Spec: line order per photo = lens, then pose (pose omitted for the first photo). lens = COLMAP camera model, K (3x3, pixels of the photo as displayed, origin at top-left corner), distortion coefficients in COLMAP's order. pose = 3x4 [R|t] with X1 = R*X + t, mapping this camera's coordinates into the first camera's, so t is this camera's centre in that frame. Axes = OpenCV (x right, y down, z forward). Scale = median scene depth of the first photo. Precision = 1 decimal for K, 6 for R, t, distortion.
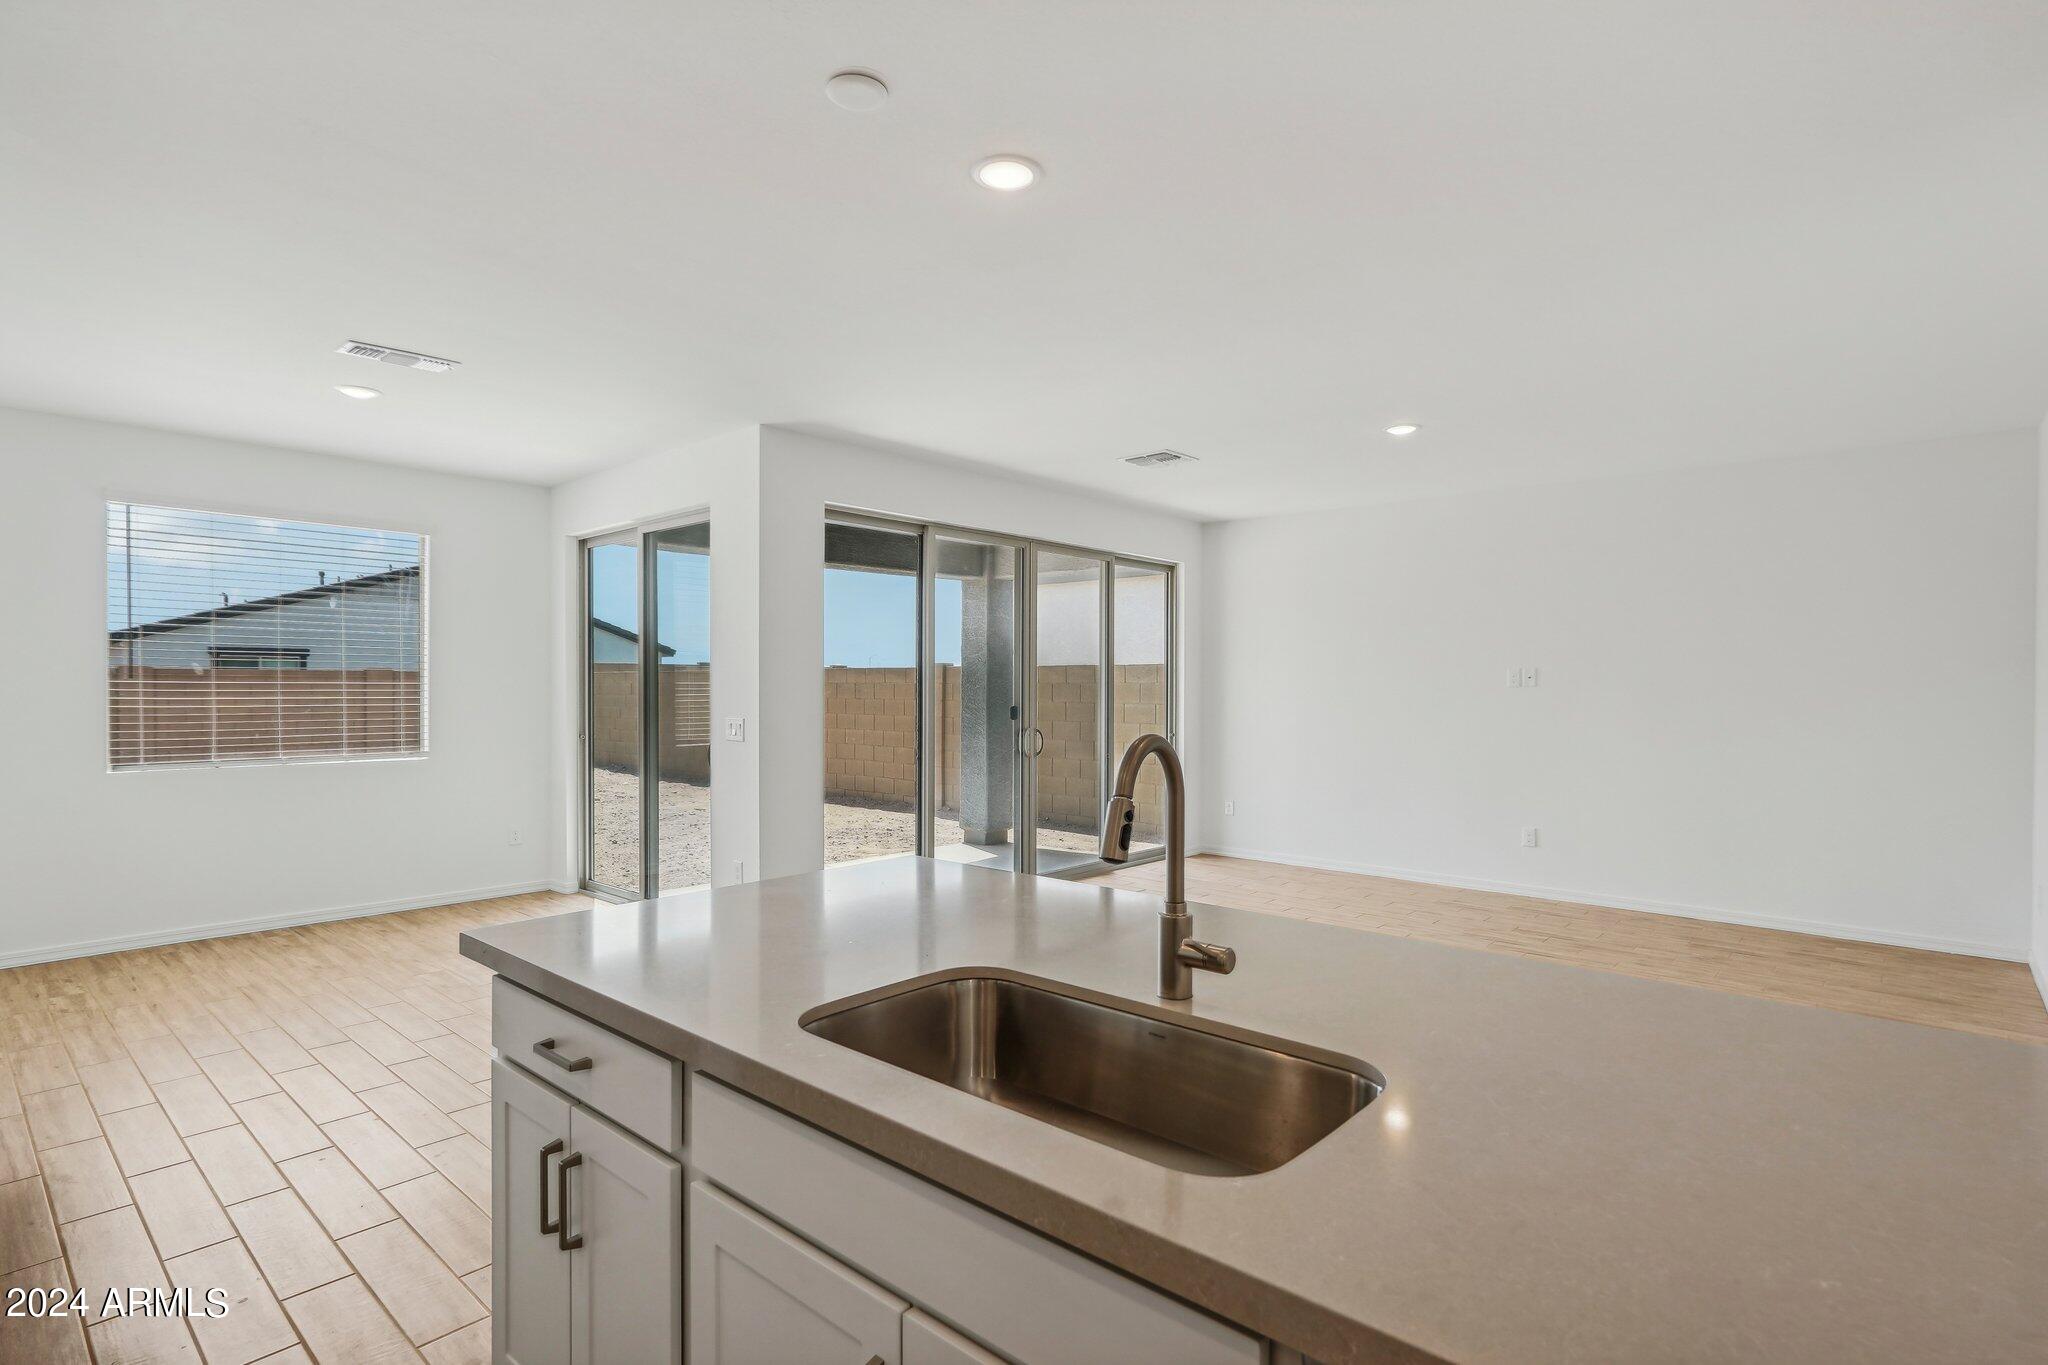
lens RADIAL K [[1000.4, 0, 1021.4], [0, 1000.4, 693.9], [0, 0, 1]] dist [0.015359, 0.000062]
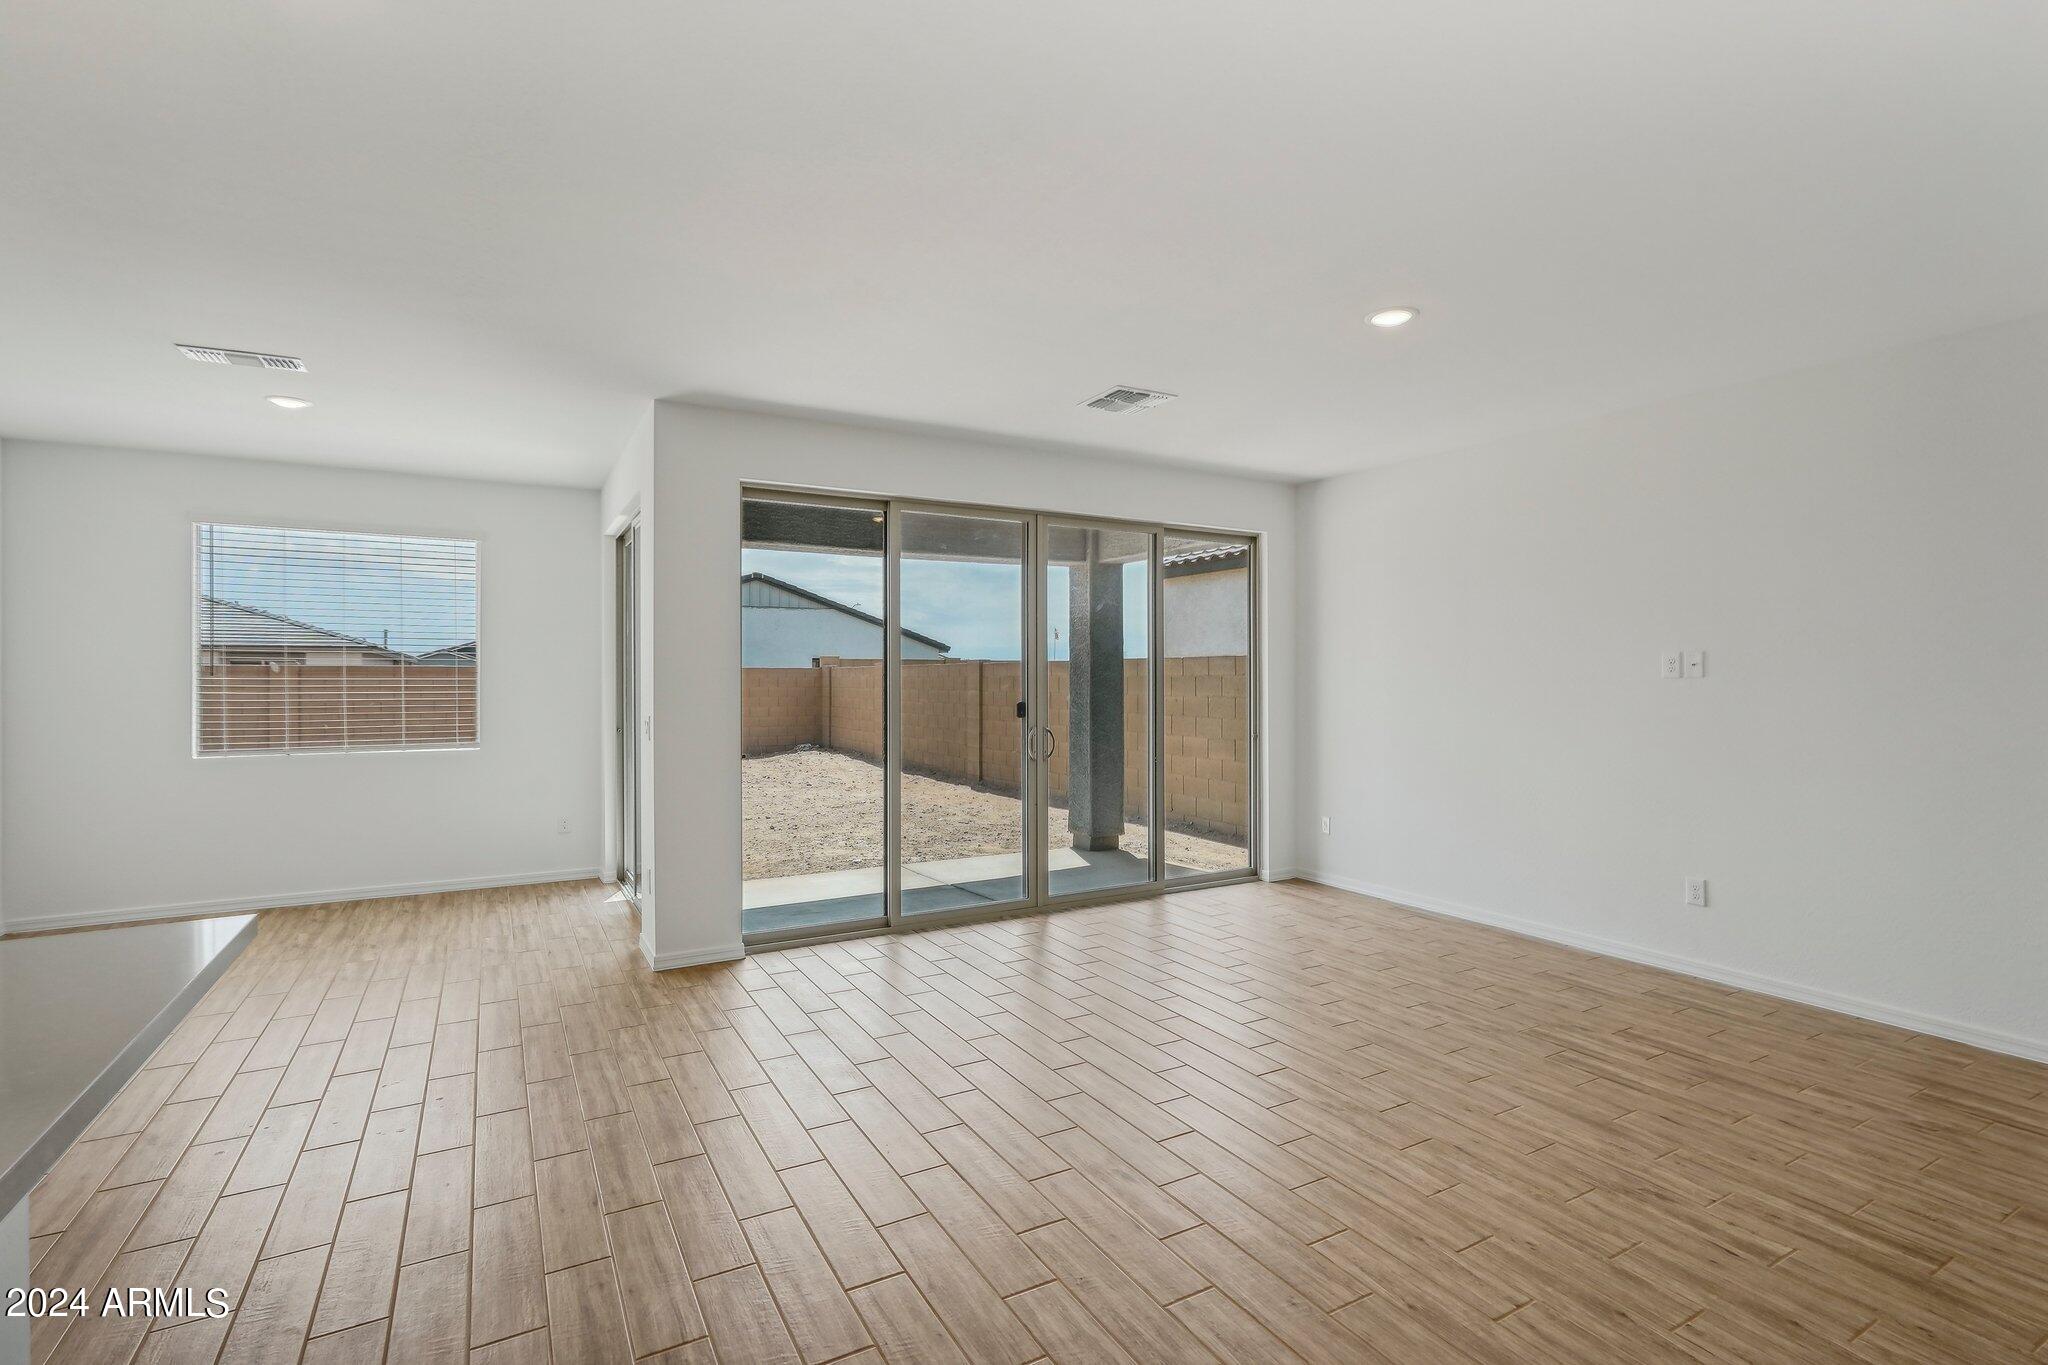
lens RADIAL K [[941.0, 0, 1026.4], [0, 941.0, 668.1], [0, 0, 1]] dist [-0.000420, 0.000892]
pose [[0.949863, -0.007424, -0.312580, 0.267922], [0.001401, 0.999809, -0.019487, -0.001557], [0.312665, 0.018072, 0.949692, 0.226990]]
